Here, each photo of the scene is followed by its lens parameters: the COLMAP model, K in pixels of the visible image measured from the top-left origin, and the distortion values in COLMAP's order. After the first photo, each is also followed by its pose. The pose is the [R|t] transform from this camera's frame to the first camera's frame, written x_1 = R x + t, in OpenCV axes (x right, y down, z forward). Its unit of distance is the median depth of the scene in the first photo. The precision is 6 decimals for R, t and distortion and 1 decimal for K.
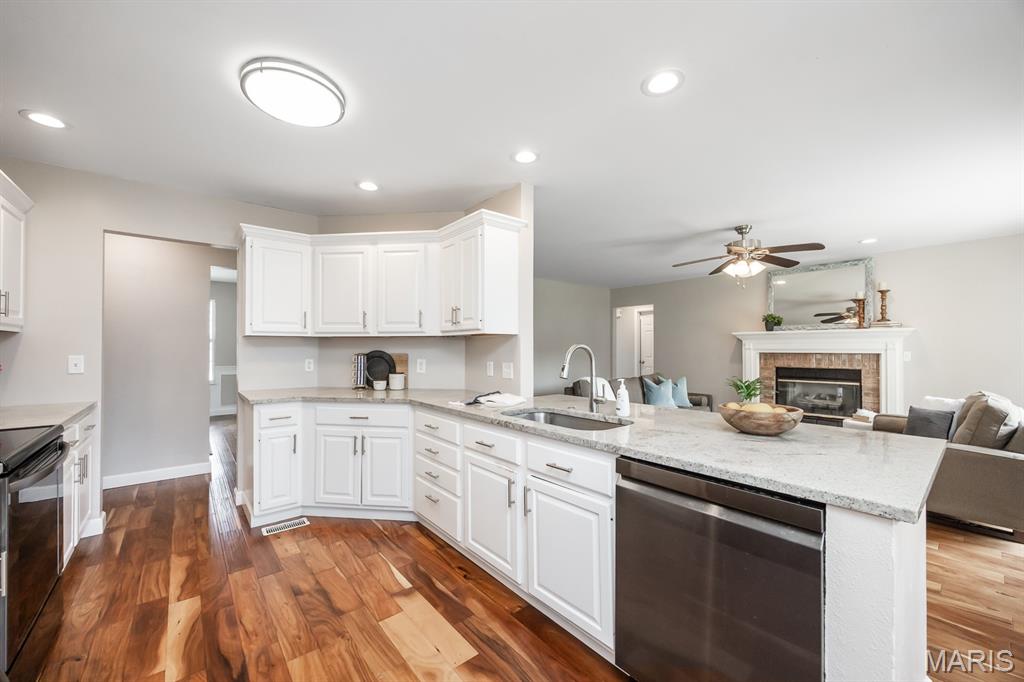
lens RADIAL K [[397.3, 0, 502.1], [0, 397.3, 344.4], [0, 0, 1]] dist [0.000037, -0.000059]
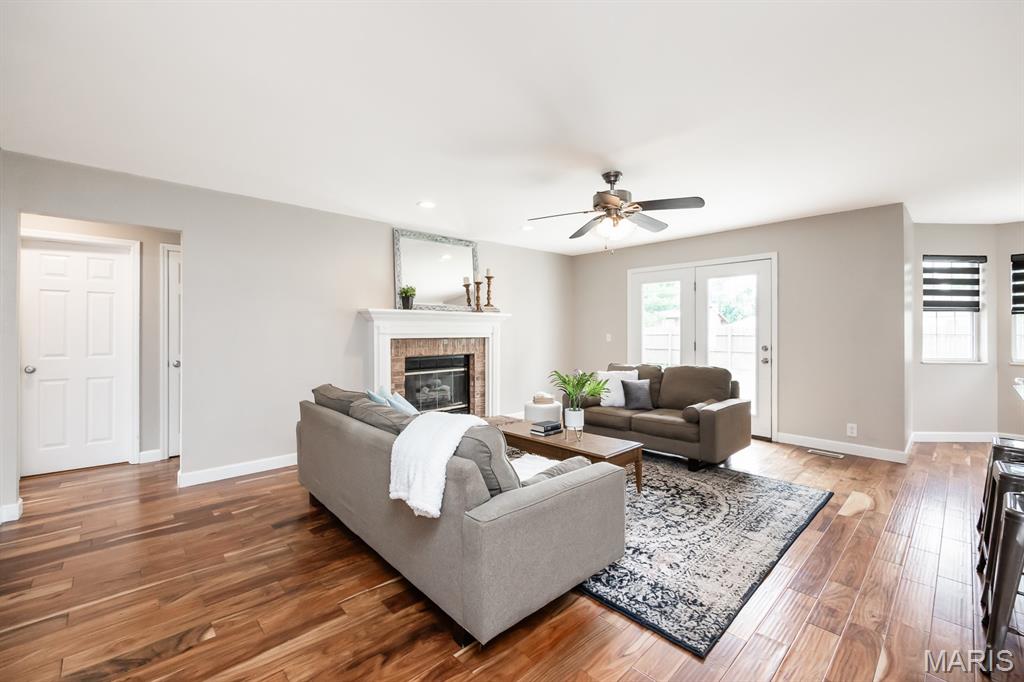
lens RADIAL K [[431.2, 0, 511.9], [0, 431.2, 331.6], [0, 0, 1]] dist [-0.001366, -0.000178]
pose [[-0.078186, 0.002441, 0.996936, -0.235595], [-0.006672, 0.999973, -0.002971, 0.014910], [-0.996916, -0.006884, -0.078168, 1.404475]]
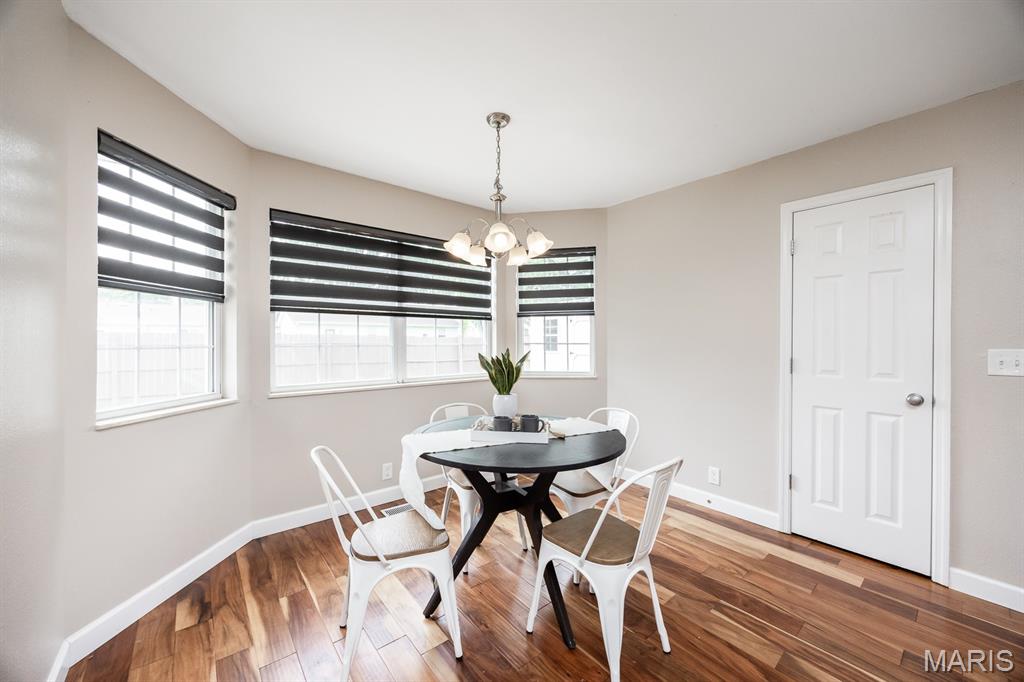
lens RADIAL K [[389.2, 0, 515.1], [0, 389.2, 340.1], [0, 0, 1]] dist [0.000428, -0.000065]
pose [[-0.999890, 0.000963, -0.014814, 0.546760], [0.001029, 0.999989, -0.004511, 0.002371], [0.014809, -0.004526, -0.999880, 0.458251]]
